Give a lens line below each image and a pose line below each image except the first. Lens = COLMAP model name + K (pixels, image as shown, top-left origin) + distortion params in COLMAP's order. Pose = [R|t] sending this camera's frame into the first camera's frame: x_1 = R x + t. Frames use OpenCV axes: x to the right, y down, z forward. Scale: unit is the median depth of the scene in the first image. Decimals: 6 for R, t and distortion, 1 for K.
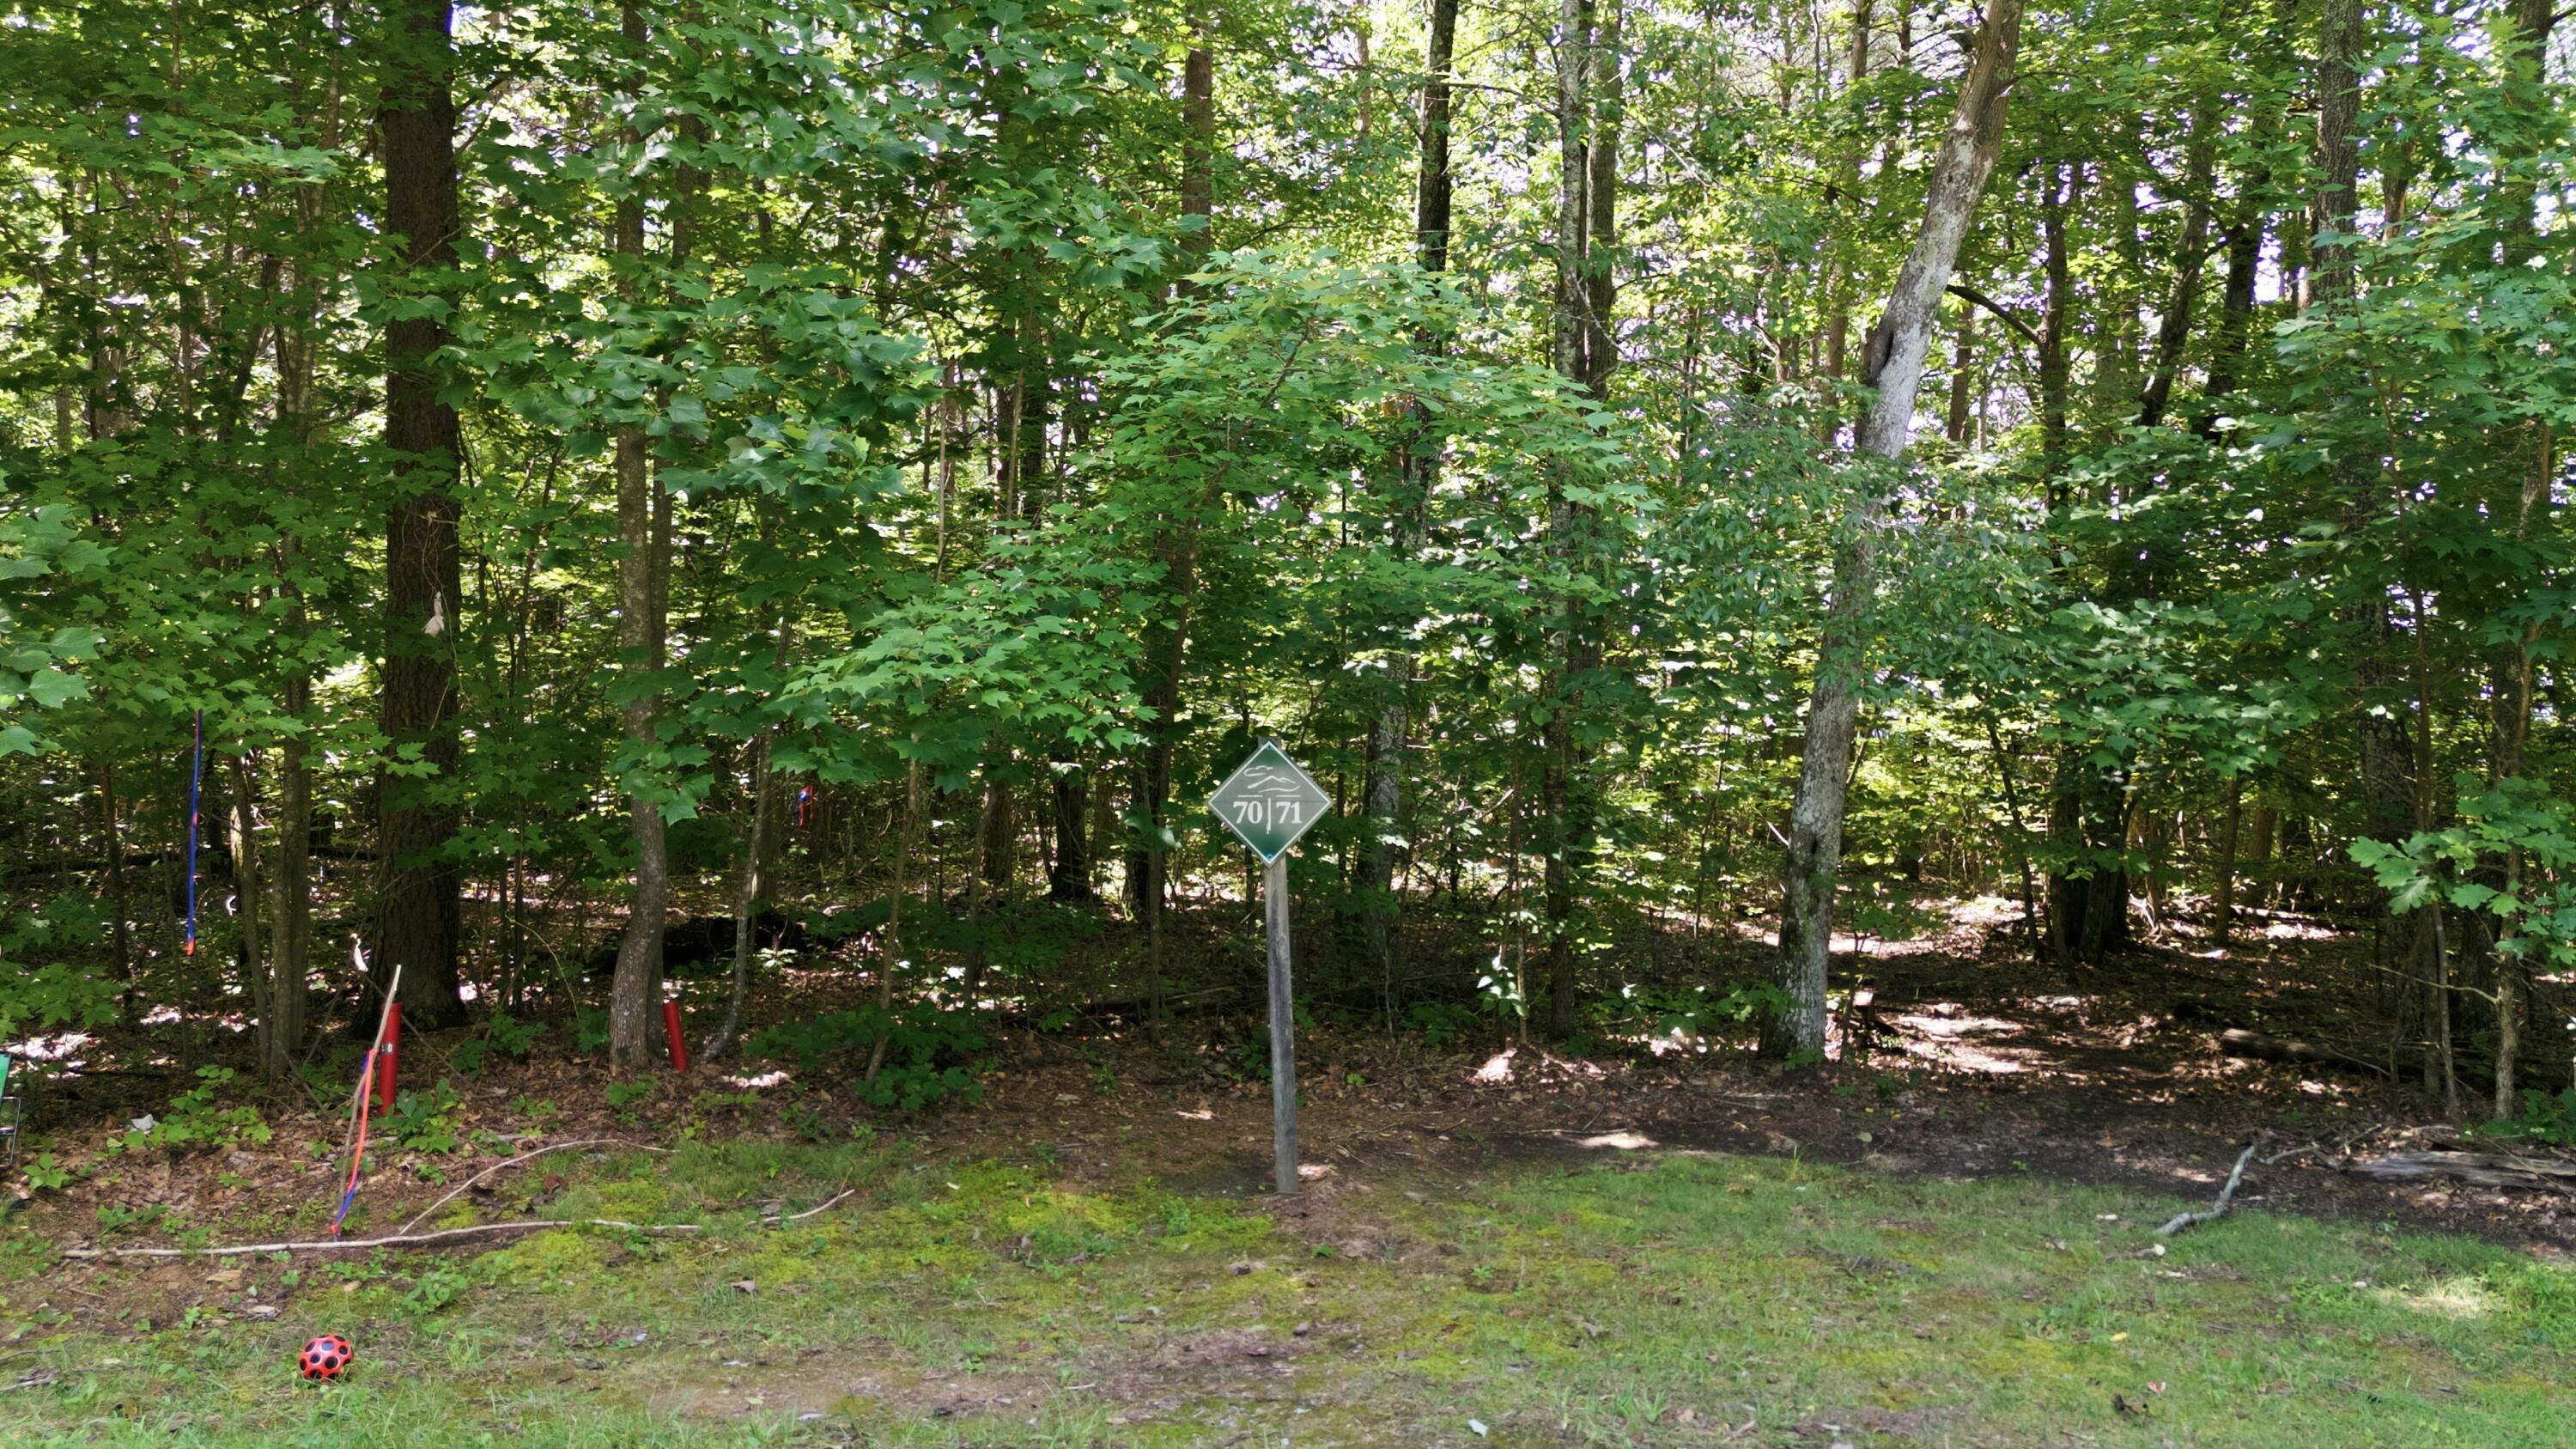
lens RADIAL K [[1837.2, 0, 1284.4], [0, 1837.2, 729.5], [0, 0, 1]] dist [0.000221, -0.000272]
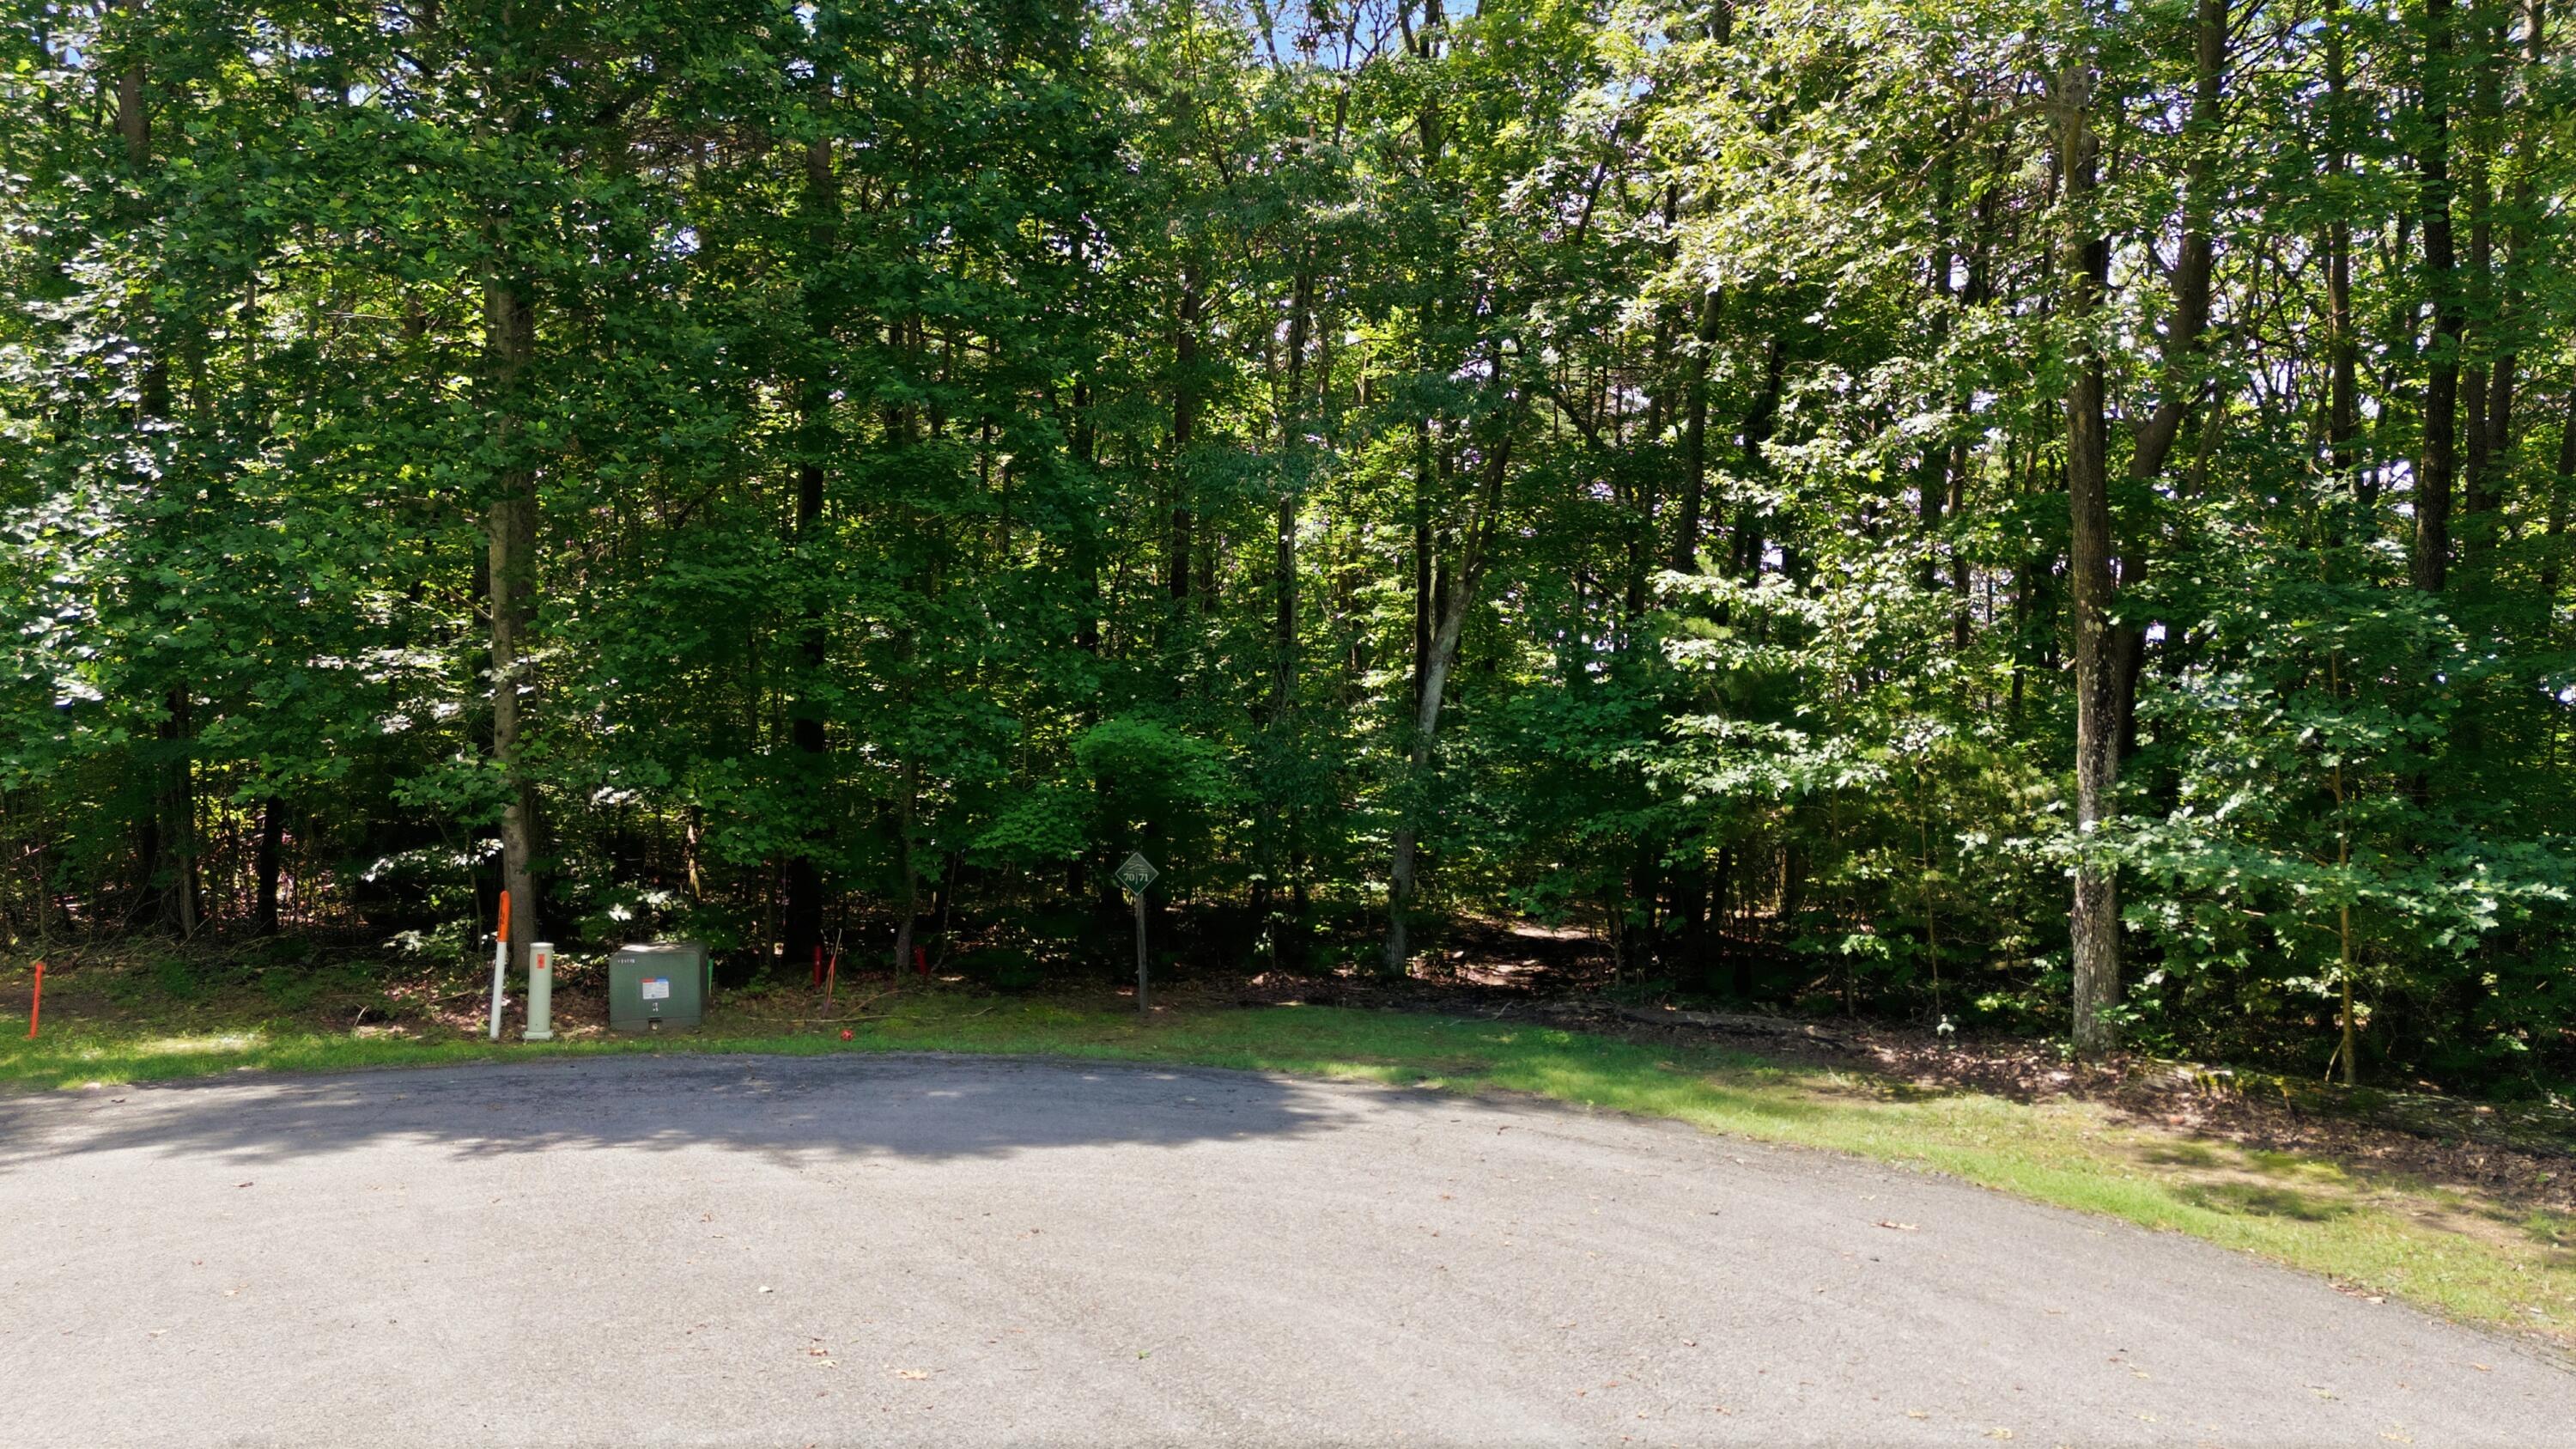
lens RADIAL K [[1837.2, 0, 1291.9], [0, 1837.2, 722.8], [0, 0, 1]] dist [0.000221, -0.000272]
pose [[0.998214, -0.002850, -0.059677, 0.322637], [0.002318, 0.999957, -0.008974, -0.134271], [0.059700, 0.008820, 0.998177, -1.464444]]
